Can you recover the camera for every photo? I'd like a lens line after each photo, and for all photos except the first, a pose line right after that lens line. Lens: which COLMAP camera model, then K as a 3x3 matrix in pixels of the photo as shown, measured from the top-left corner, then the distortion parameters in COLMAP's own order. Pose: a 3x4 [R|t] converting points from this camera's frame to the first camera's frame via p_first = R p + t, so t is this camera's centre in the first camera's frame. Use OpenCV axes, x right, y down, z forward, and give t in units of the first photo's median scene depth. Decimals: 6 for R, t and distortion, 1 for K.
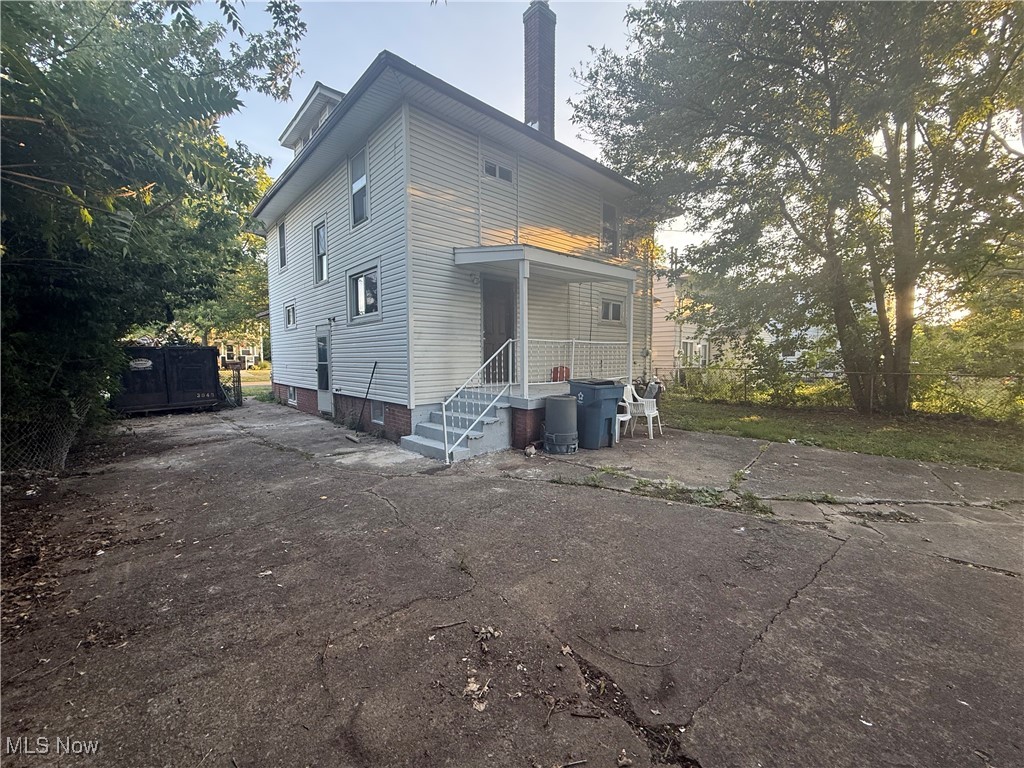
lens RADIAL K [[405.2, 0, 510.3], [0, 405.2, 386.0], [0, 0, 1]] dist [0.000792, 0.000081]
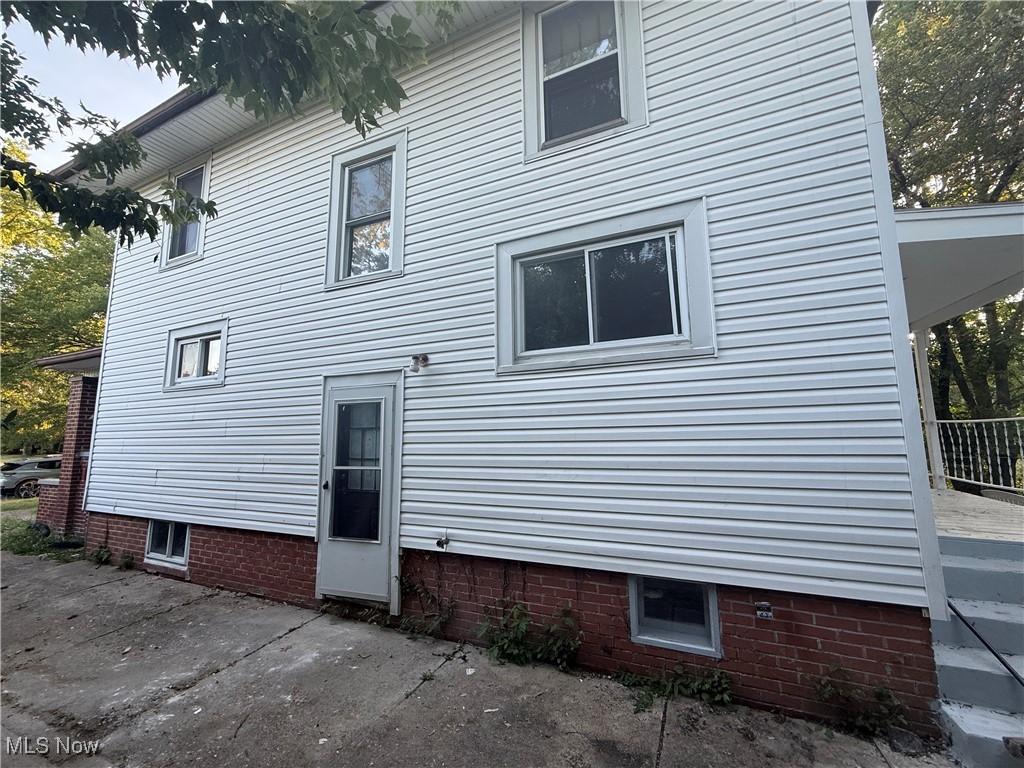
lens RADIAL K [[405.2, 0, 510.3], [0, 405.2, 386.0], [0, 0, 1]] dist [0.000792, 0.000081]
pose [[0.915593, 0.041613, 0.399947, -0.490174], [0.038837, 0.980829, -0.190962, -0.054053], [-0.400226, 0.190376, 0.896424, 0.572788]]
